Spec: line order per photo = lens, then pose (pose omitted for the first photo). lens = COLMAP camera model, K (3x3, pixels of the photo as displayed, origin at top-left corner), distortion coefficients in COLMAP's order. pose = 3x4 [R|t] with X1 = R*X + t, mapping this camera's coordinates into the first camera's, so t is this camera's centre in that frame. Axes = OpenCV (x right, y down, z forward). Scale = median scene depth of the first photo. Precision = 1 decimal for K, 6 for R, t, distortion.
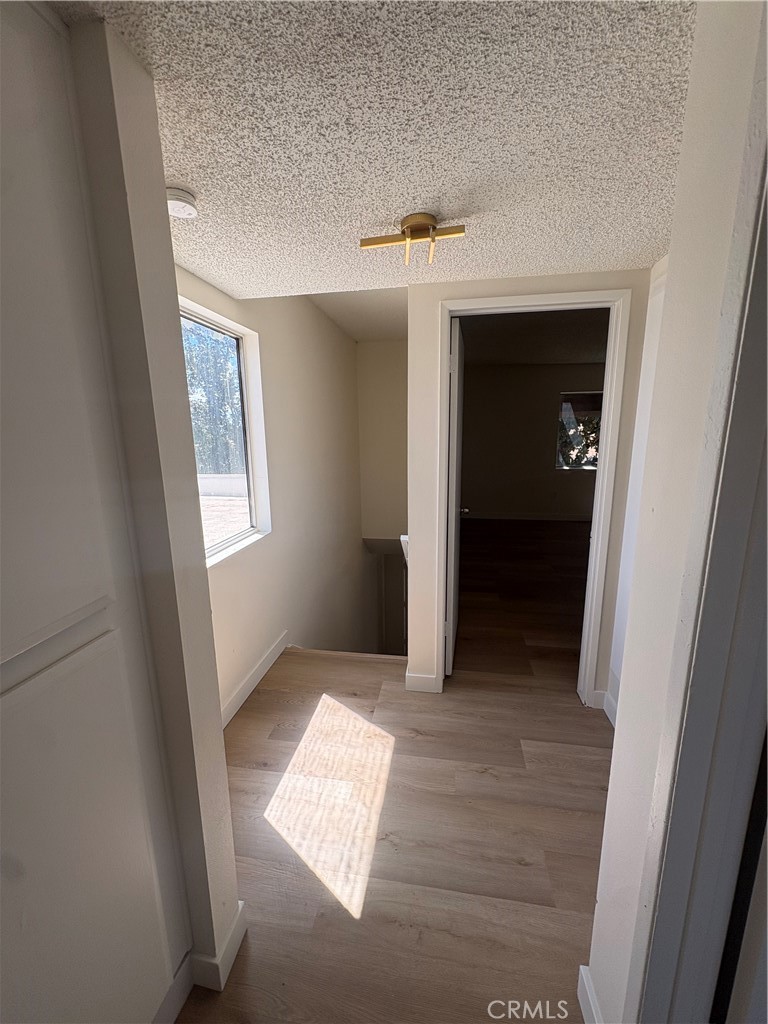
lens RADIAL K [[409.2, 0, 382.8], [0, 409.2, 513.4], [0, 0, 1]] dist [-0.002890, 0.000605]
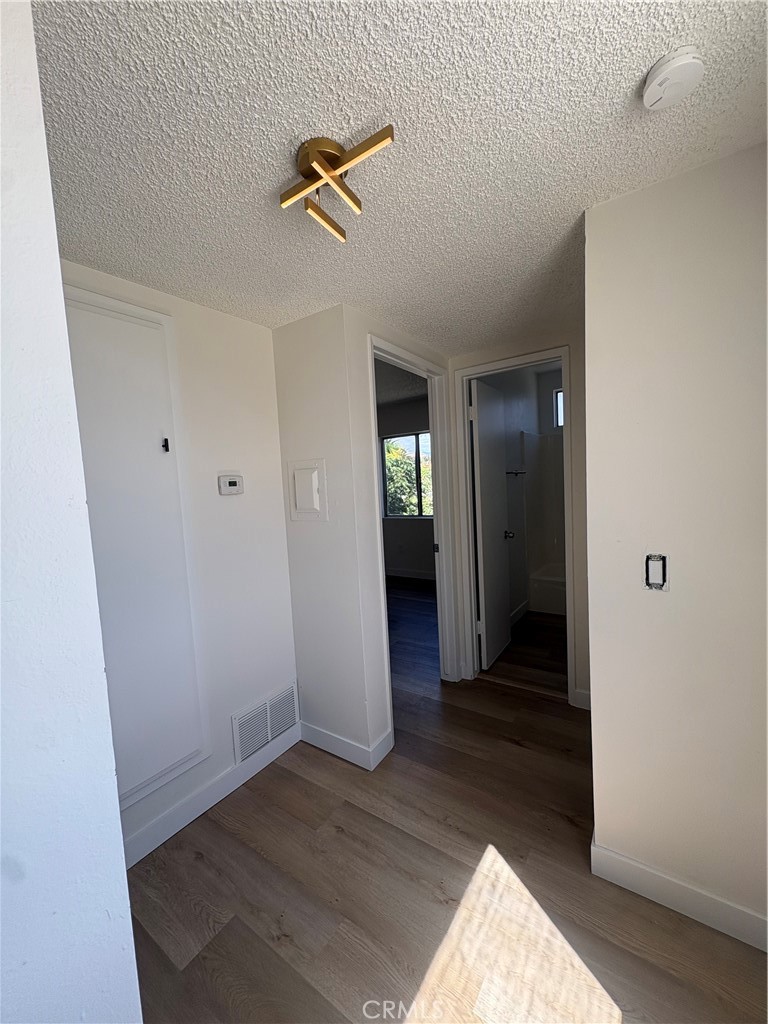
lens RADIAL K [[409.2, 0, 385.6], [0, 409.2, 512.7], [0, 0, 1]] dist [-0.002890, 0.000605]
pose [[-0.904031, 0.026561, 0.426640, -0.284120], [0.143941, 0.958697, 0.245318, -0.261272], [-0.402503, 0.283186, -0.870515, 1.674267]]
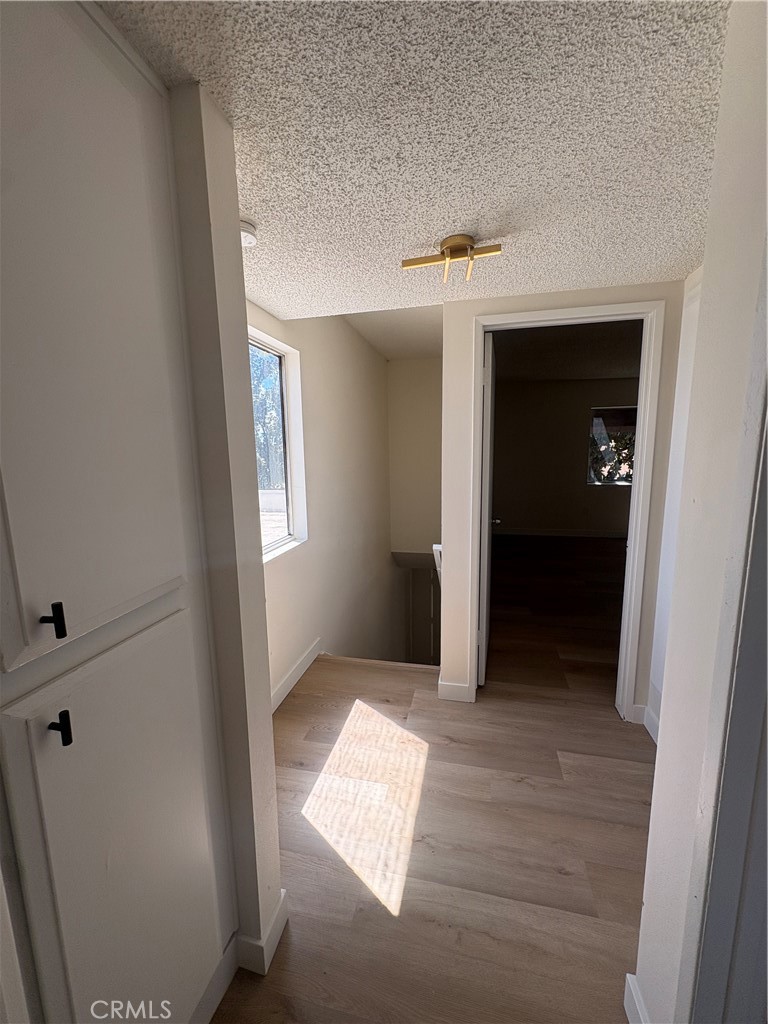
lens RADIAL K [[409.2, 0, 382.5], [0, 409.2, 513.4], [0, 0, 1]] dist [-0.002890, 0.000605]
pose [[0.997992, 0.006493, -0.063002, -0.033495], [-0.009266, 0.998996, -0.043833, 0.040472], [0.062654, 0.044329, 0.997050, -0.044119]]
